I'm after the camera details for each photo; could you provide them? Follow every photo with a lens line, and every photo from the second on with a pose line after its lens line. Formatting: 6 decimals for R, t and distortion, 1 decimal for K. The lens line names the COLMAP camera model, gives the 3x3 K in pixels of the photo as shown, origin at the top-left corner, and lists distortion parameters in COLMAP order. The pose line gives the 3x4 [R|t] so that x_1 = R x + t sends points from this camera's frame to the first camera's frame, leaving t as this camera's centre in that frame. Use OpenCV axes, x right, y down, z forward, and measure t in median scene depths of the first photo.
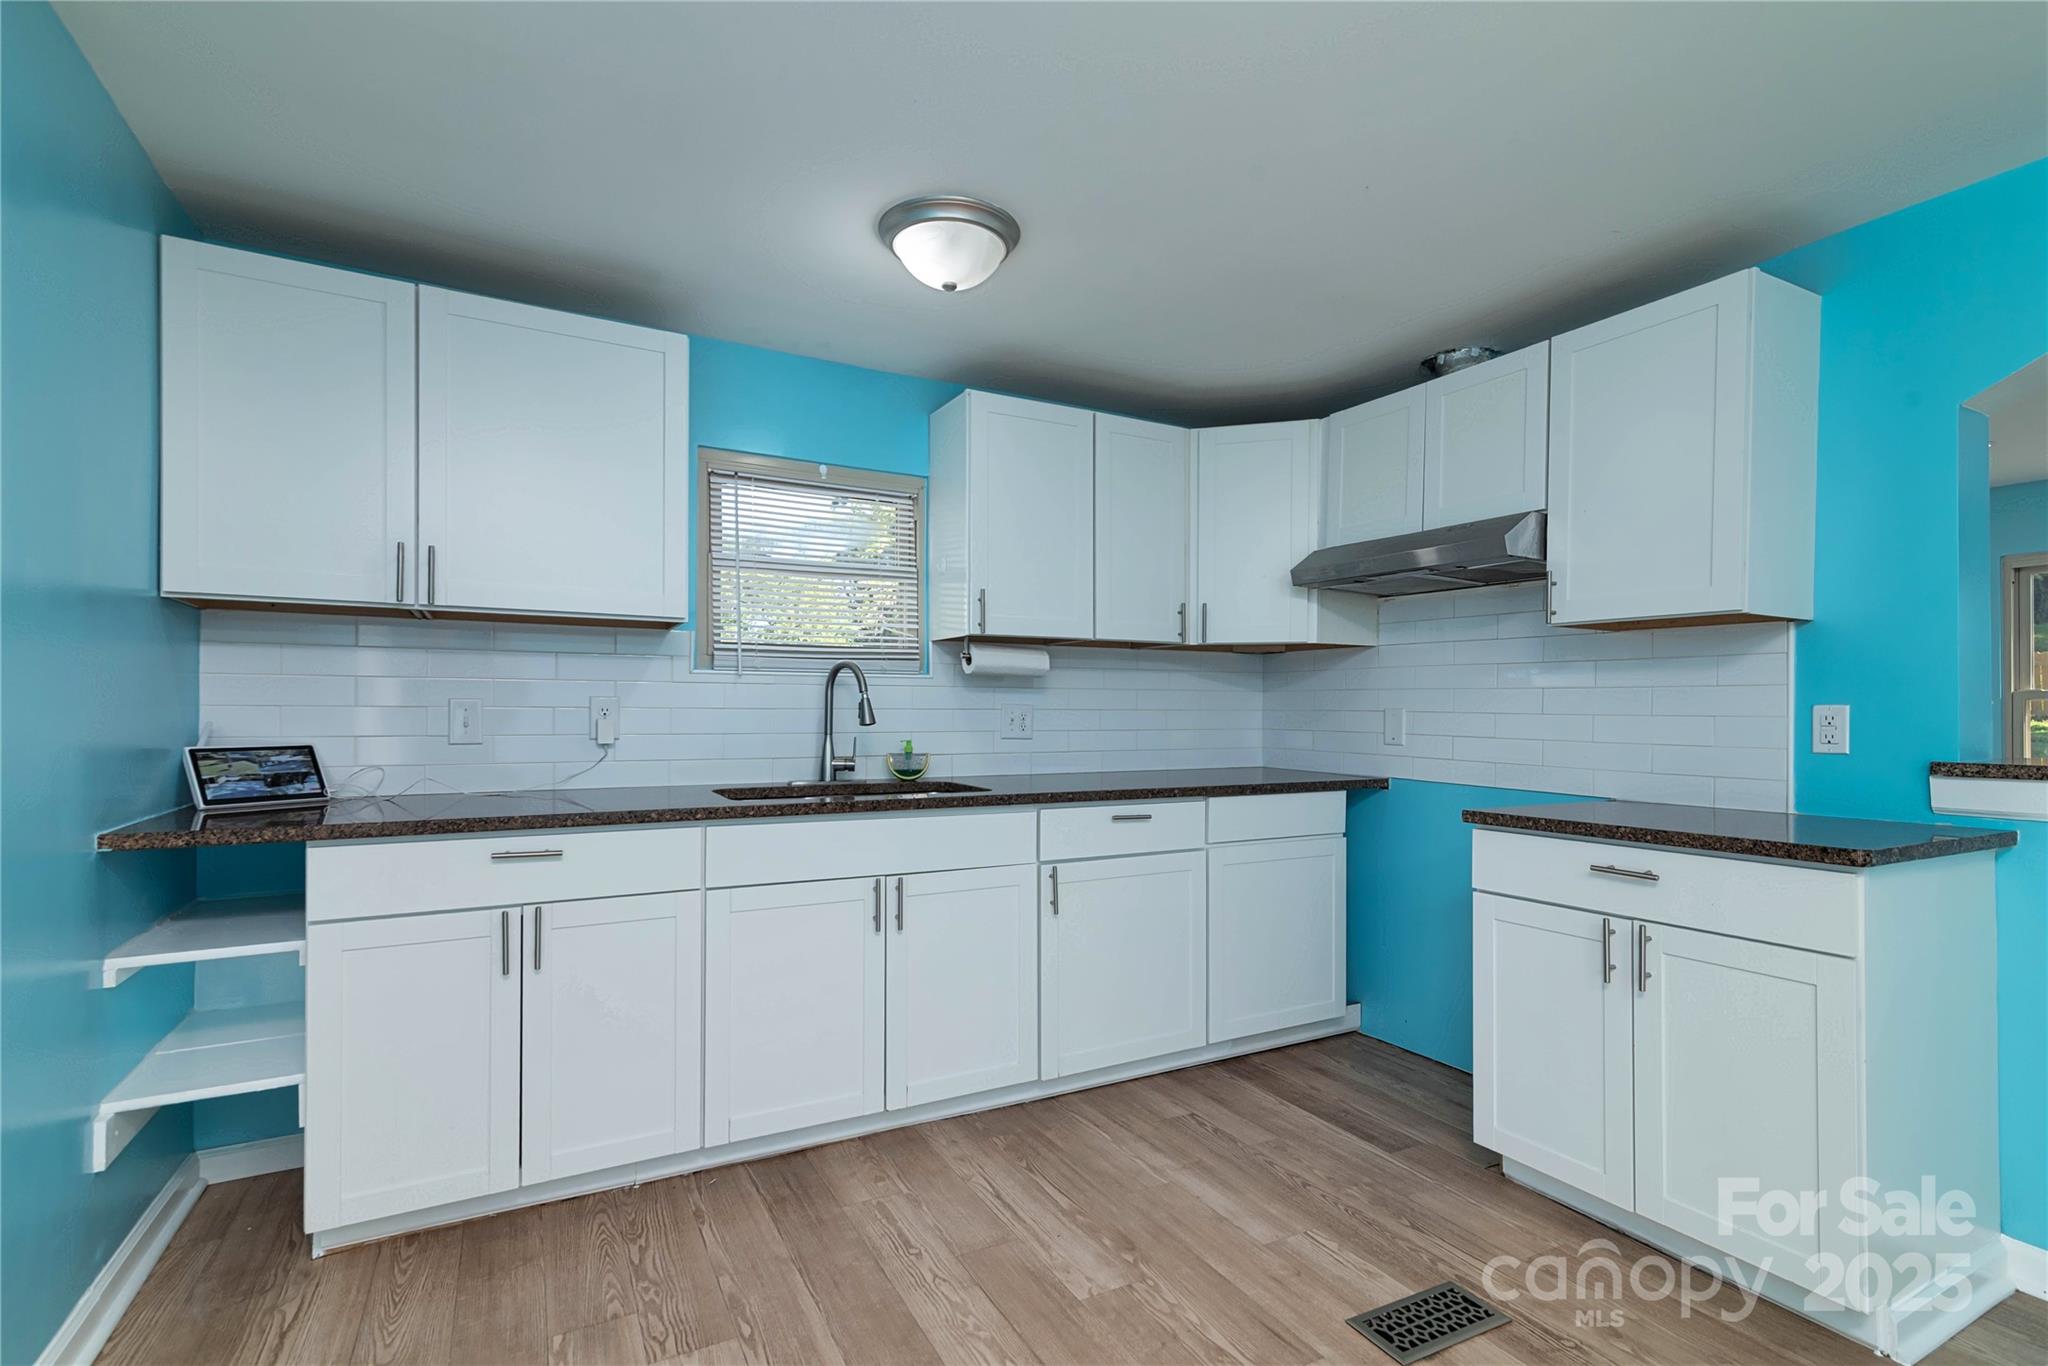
lens RADIAL K [[929.2, 0, 1020.1], [0, 929.2, 697.6], [0, 0, 1]] dist [0.003760, -0.000051]
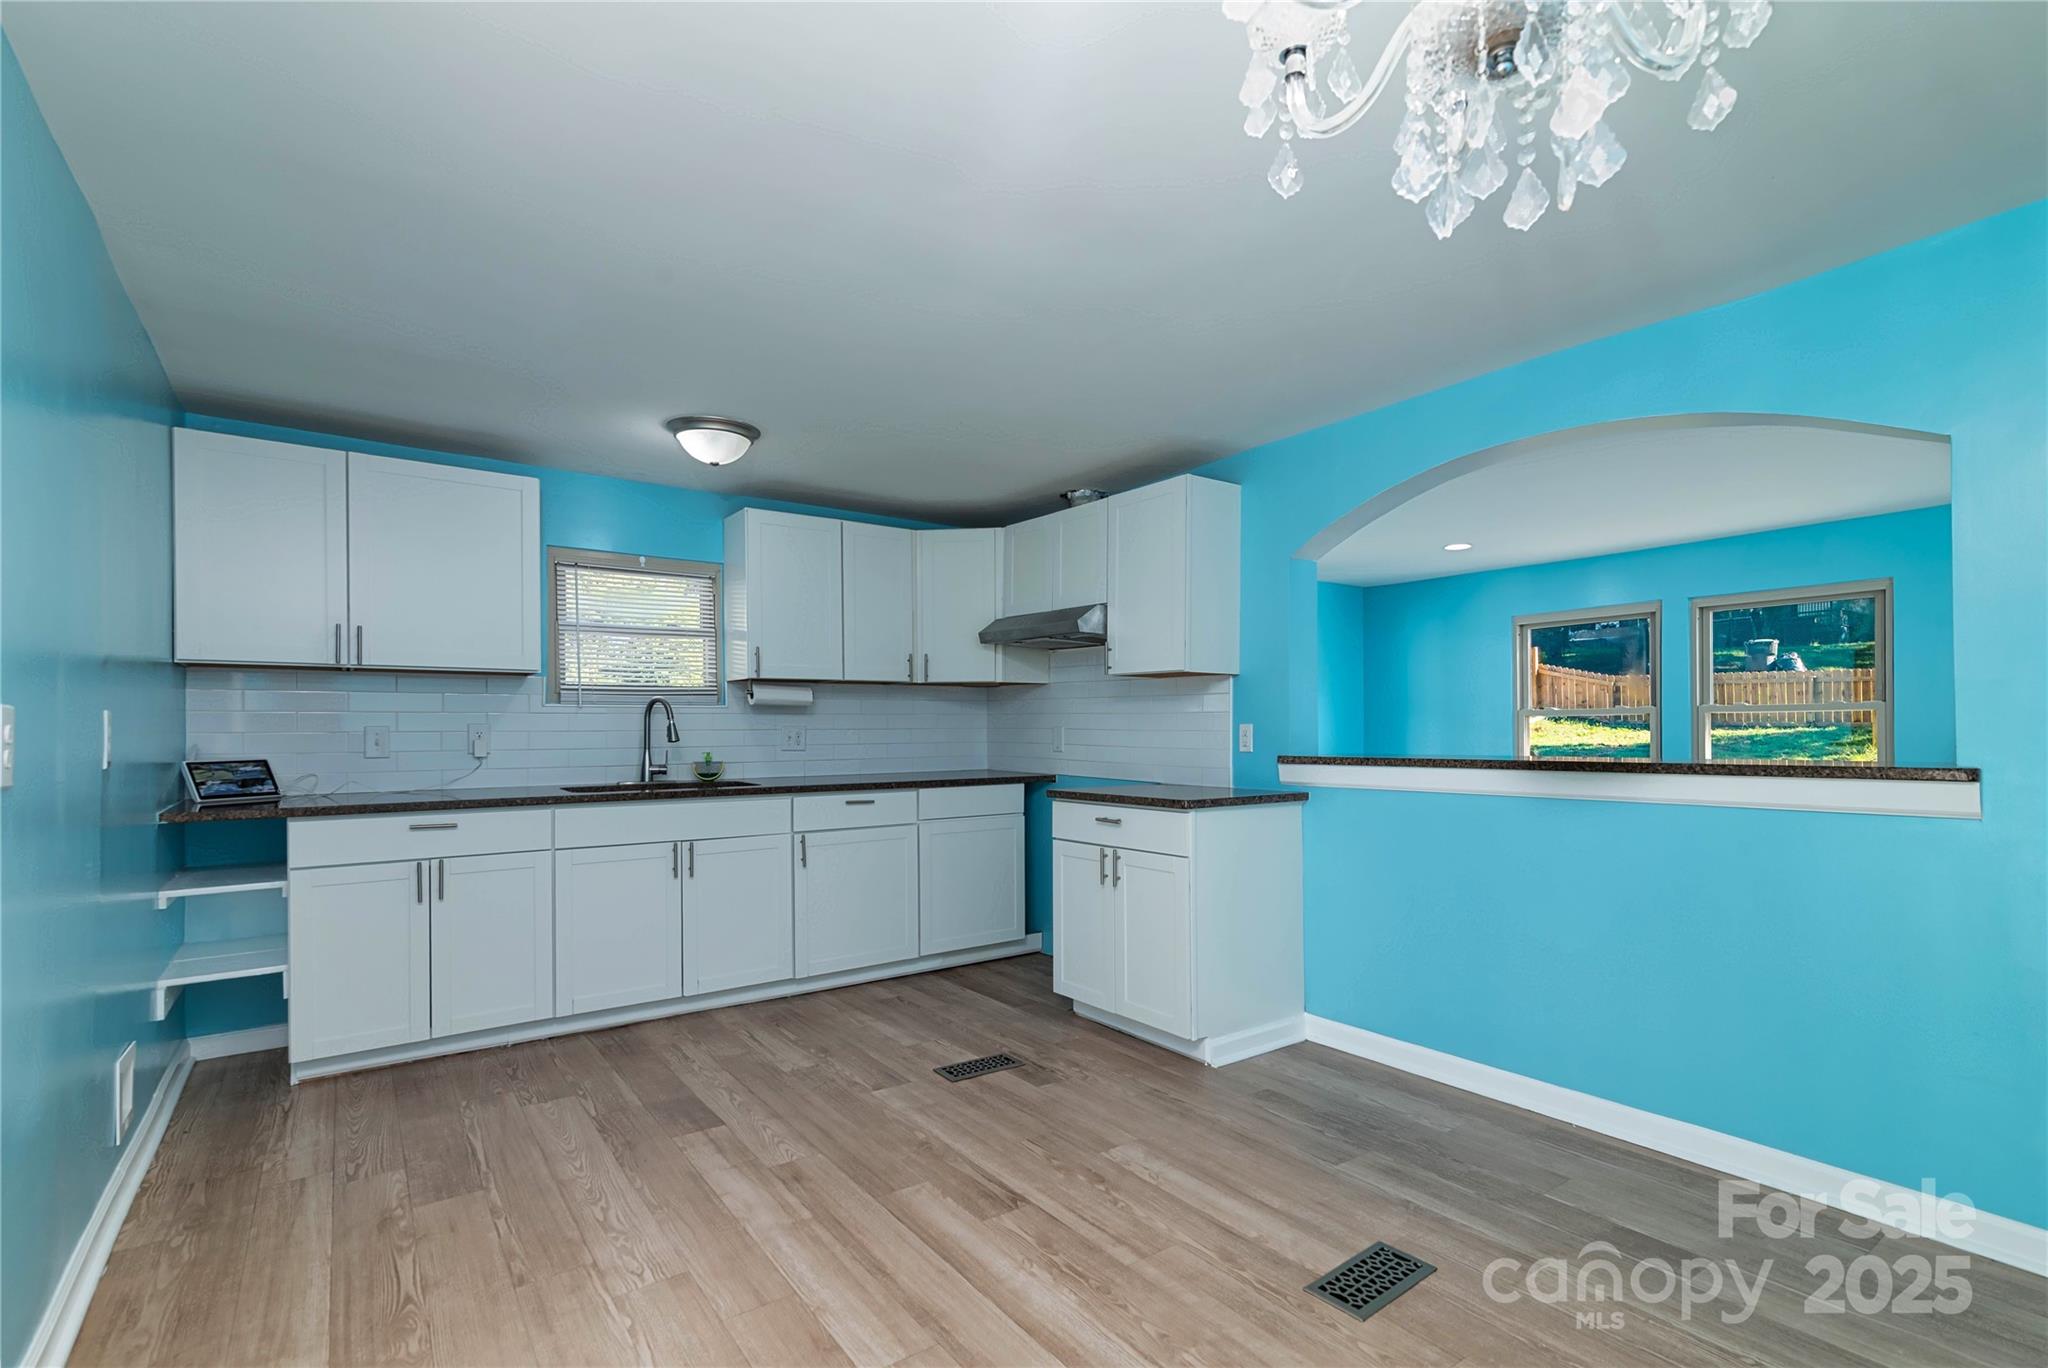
lens RADIAL K [[929.2, 0, 1026.5], [0, 929.2, 720.2], [0, 0, 1]] dist [0.003760, -0.000051]
pose [[0.990656, -0.007534, 0.136177, 0.226915], [0.006474, 0.999945, 0.008230, -0.015325], [-0.136231, -0.007272, 0.990650, -0.628884]]
